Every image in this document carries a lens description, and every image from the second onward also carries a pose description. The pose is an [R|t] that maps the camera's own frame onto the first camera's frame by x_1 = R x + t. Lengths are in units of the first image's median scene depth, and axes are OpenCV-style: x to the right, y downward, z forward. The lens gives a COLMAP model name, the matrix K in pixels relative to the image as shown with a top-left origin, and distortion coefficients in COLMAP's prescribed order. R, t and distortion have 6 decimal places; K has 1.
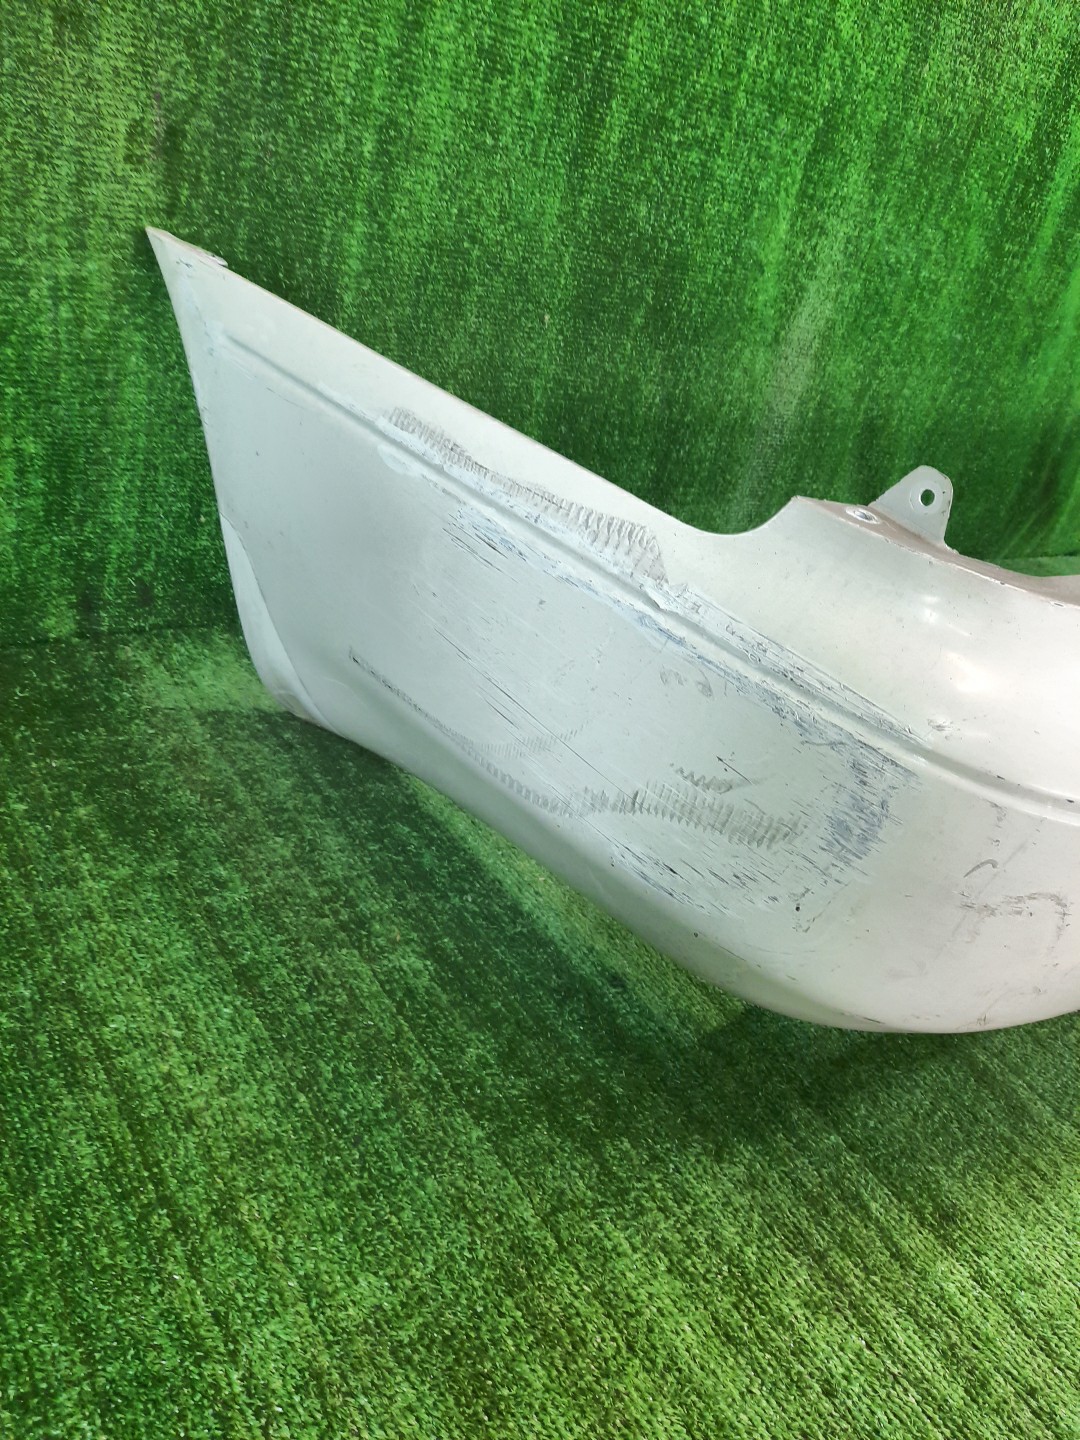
lens RADIAL K [[1035.2, 0, 500.8], [0, 1035.2, 706.3], [0, 0, 1]] dist [0.037285, -0.048681]
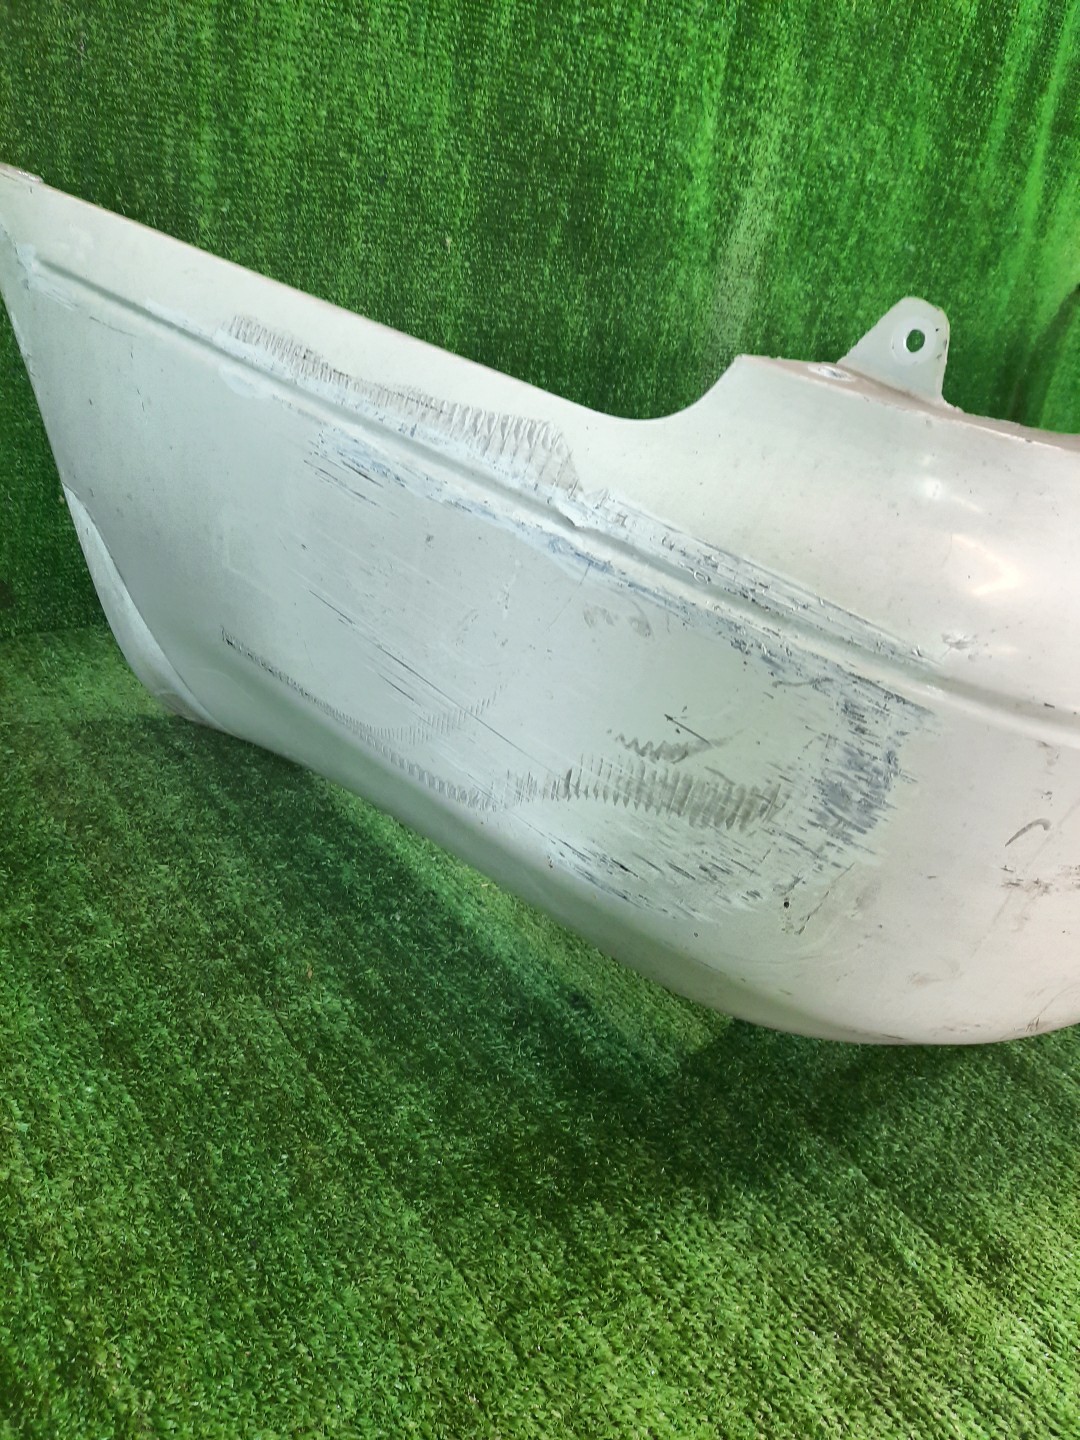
lens RADIAL K [[1047.0, 0, 503.0], [0, 1047.0, 720.0], [0, 0, 1]] dist [0.024481, -0.022563]
pose [[0.996011, -0.085716, 0.024806, 0.058359], [0.085252, 0.996175, 0.019186, 0.022558], [-0.026355, -0.016994, 0.999508, 0.195263]]
